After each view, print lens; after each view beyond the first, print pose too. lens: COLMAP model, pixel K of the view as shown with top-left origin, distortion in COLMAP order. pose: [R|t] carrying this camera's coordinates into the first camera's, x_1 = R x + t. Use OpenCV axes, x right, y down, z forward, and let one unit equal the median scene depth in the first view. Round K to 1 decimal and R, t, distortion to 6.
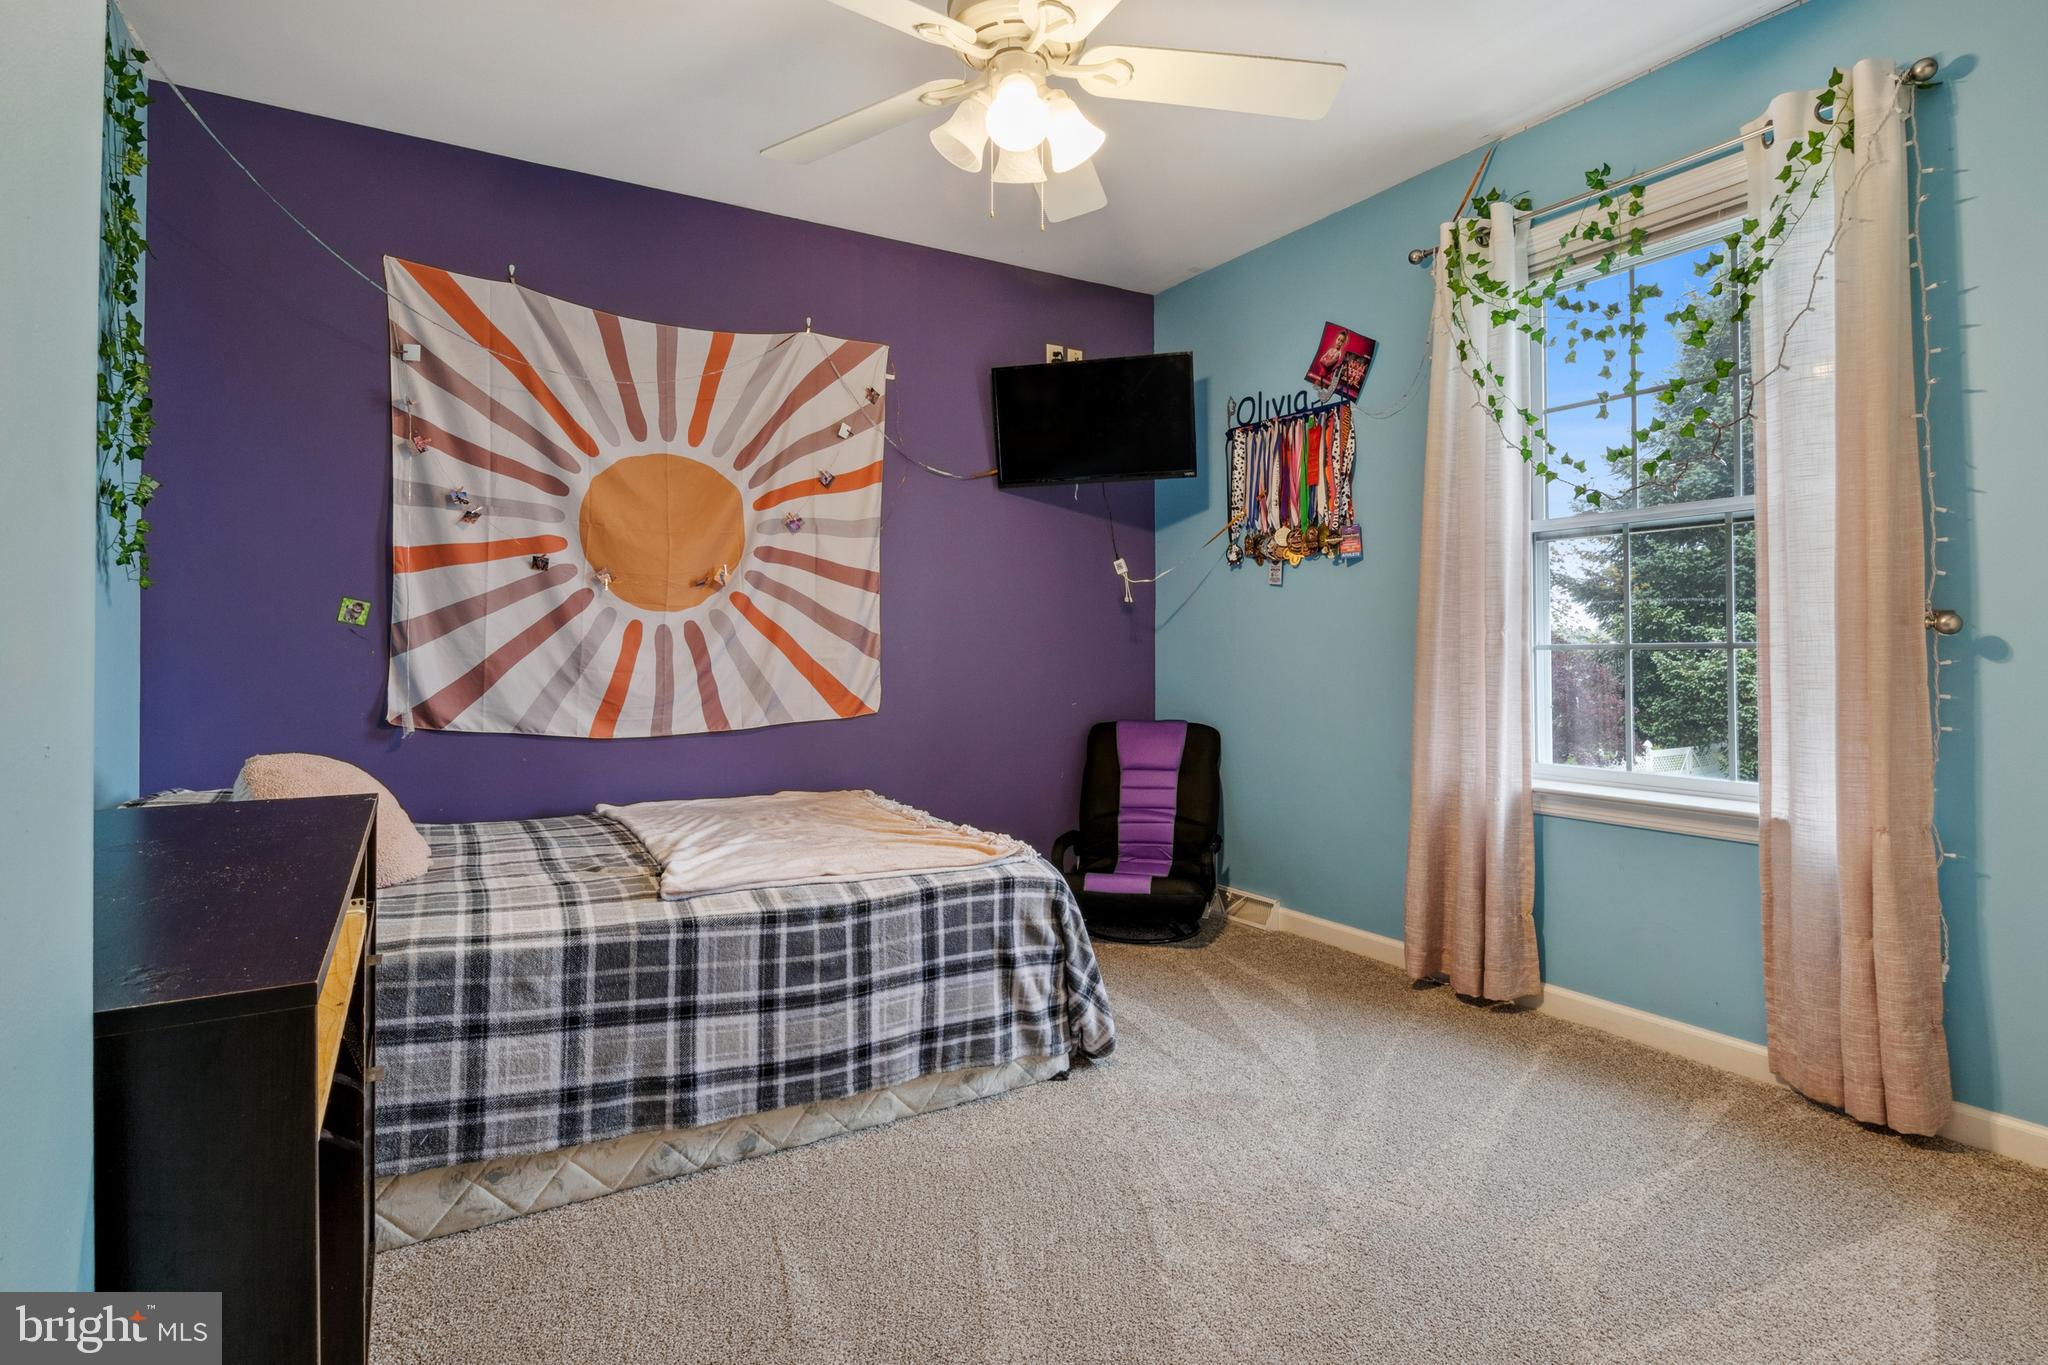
lens RADIAL K [[1021.3, 0, 1026.7], [0, 1021.3, 662.4], [0, 0, 1]] dist [-0.007663, 0.000008]
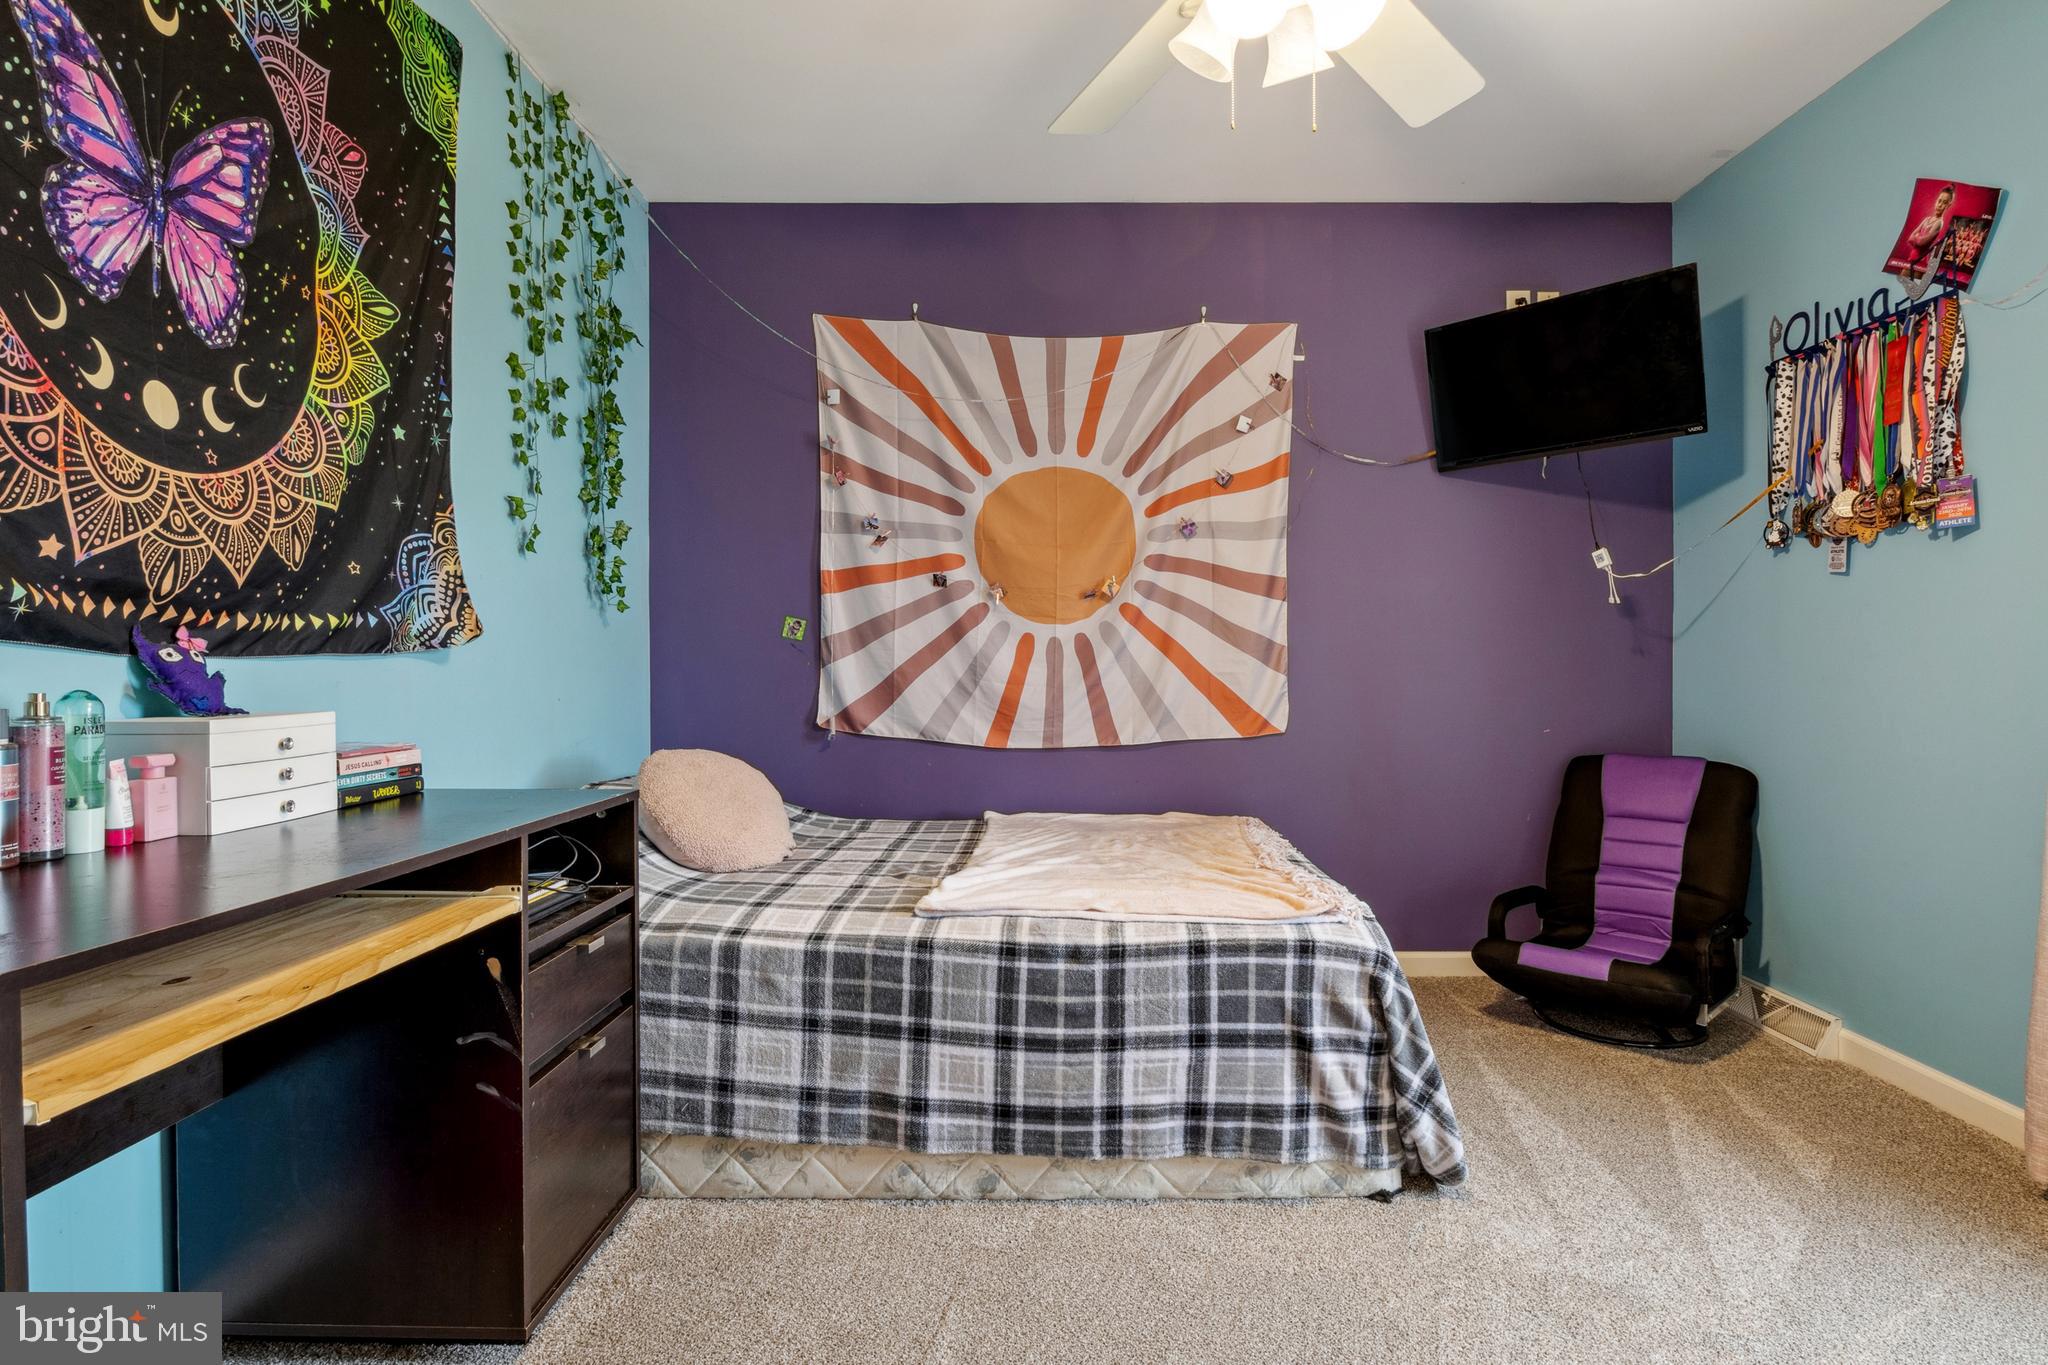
lens RADIAL K [[1021.3, 0, 1022.9], [0, 1021.3, 687.5], [0, 0, 1]] dist [-0.007663, 0.000008]
pose [[0.858880, 0.015074, -0.511955, 0.140818], [-0.009438, 0.999863, 0.013606, -0.001055], [0.512089, -0.006855, 0.858905, 0.124734]]
